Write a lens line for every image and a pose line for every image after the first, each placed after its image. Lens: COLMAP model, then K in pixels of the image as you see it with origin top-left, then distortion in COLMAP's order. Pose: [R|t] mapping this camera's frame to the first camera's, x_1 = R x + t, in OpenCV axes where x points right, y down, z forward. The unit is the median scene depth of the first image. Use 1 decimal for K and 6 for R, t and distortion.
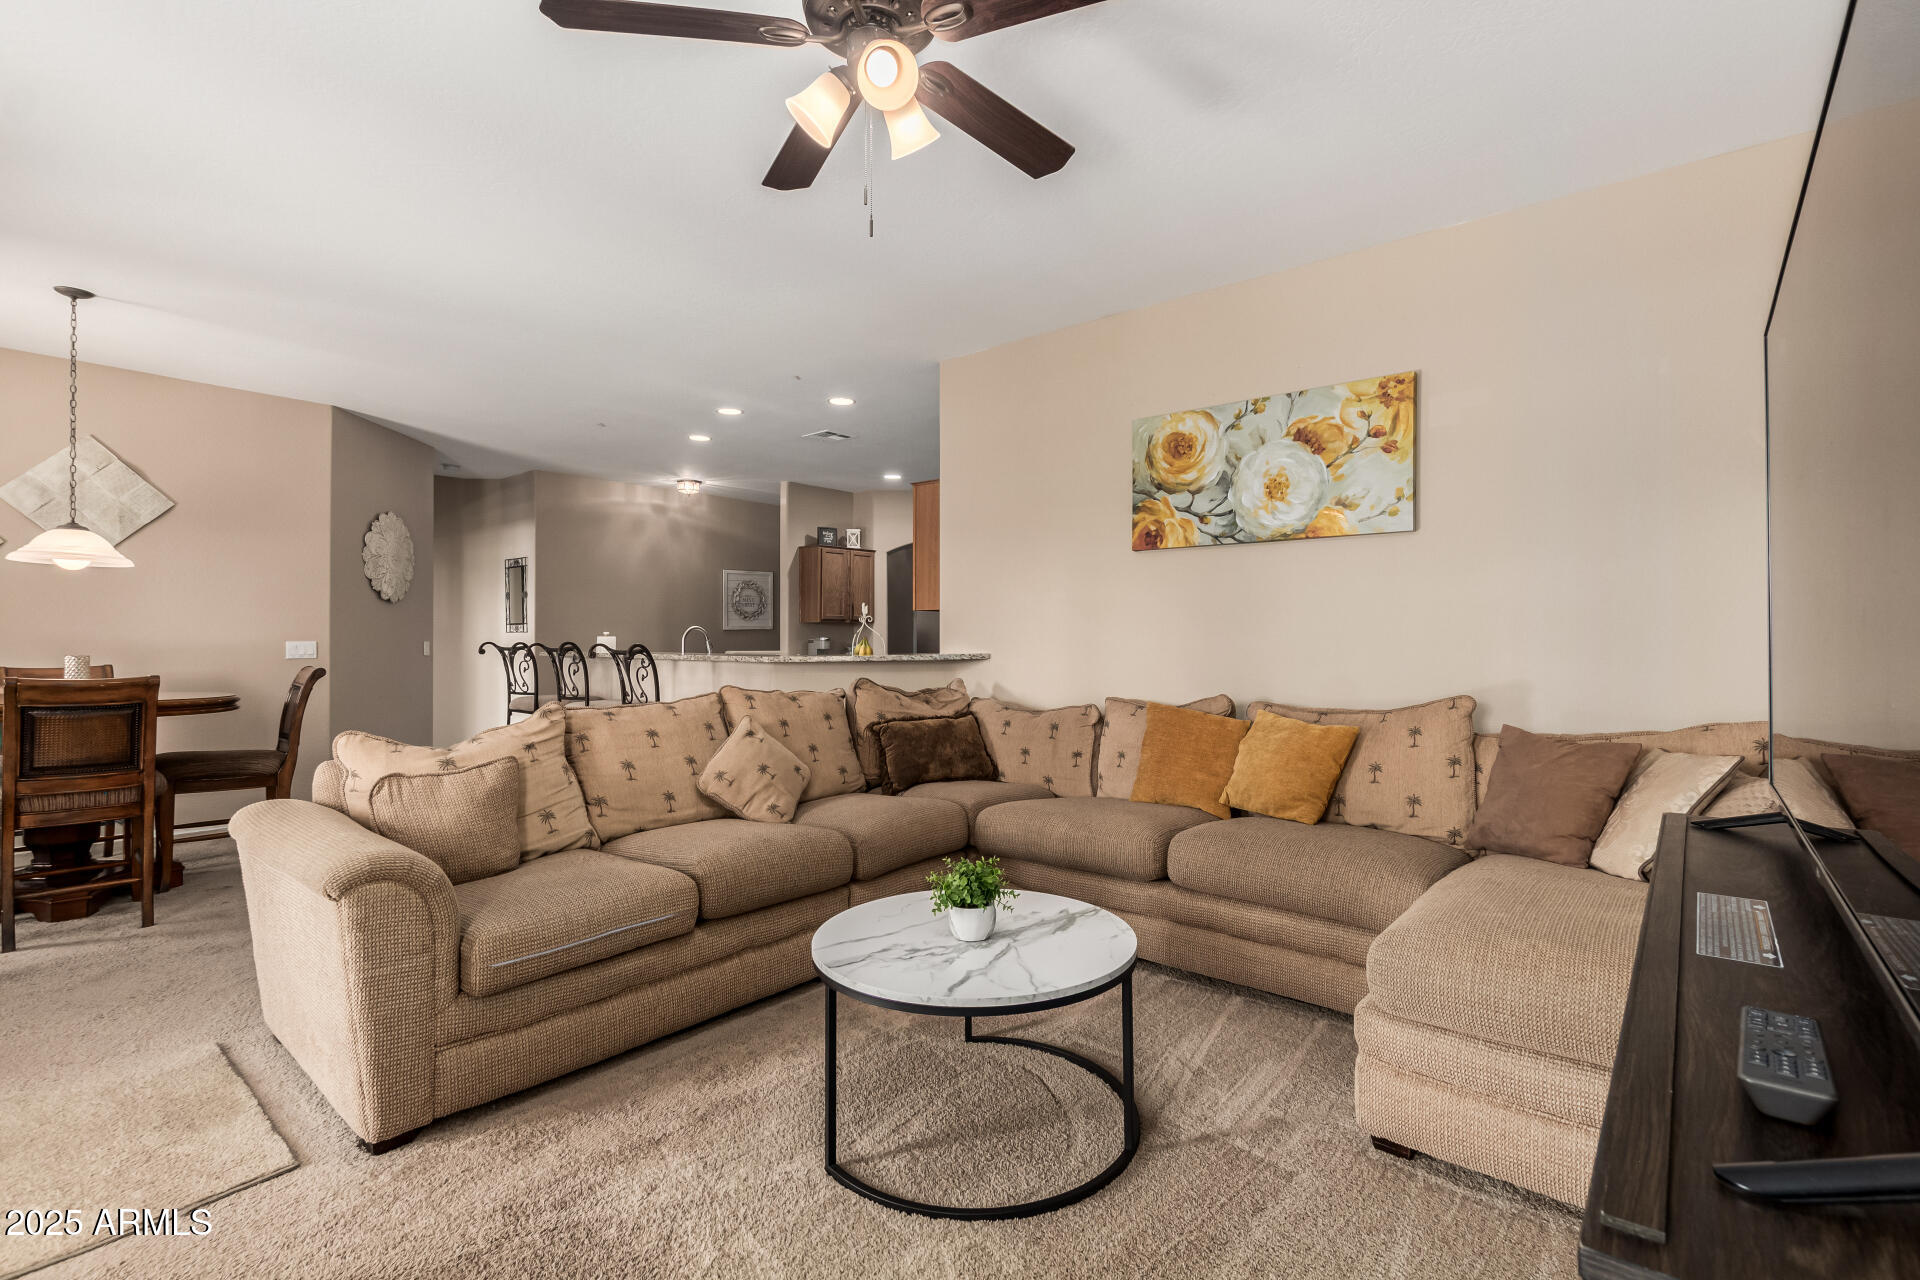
lens RADIAL K [[861.4, 0, 960.3], [0, 861.4, 642.7], [0, 0, 1]] dist [0.001921, 0.000000]
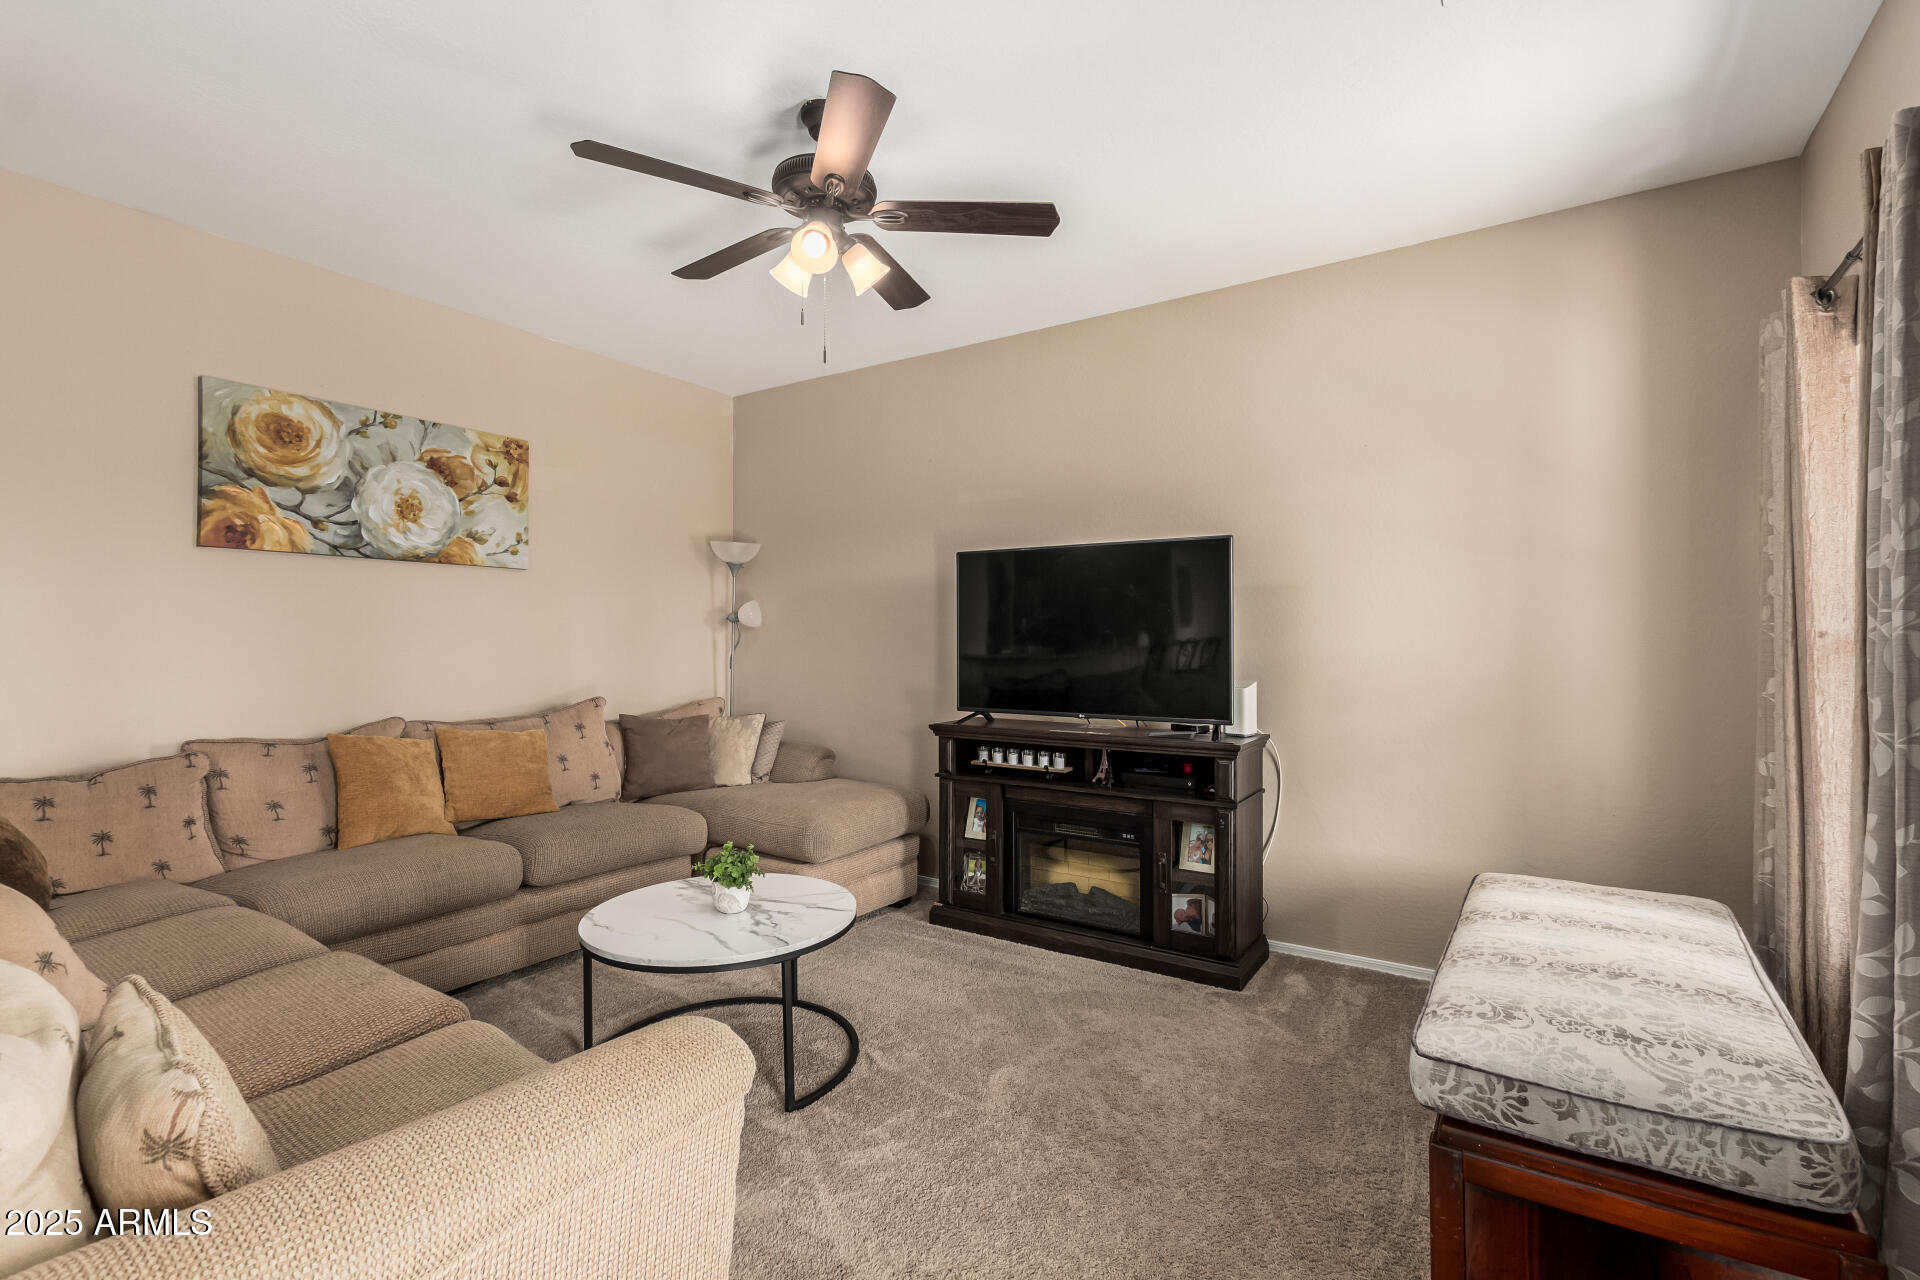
lens RADIAL K [[861.4, 0, 963.4], [0, 861.4, 639.7], [0, 0, 1]] dist [0.001921, 0.000000]
pose [[-0.103714, 0.001375, 0.994606, -0.695626], [0.005830, 0.999983, -0.000774, -0.020872], [-0.994590, 0.005718, -0.103720, 0.450700]]
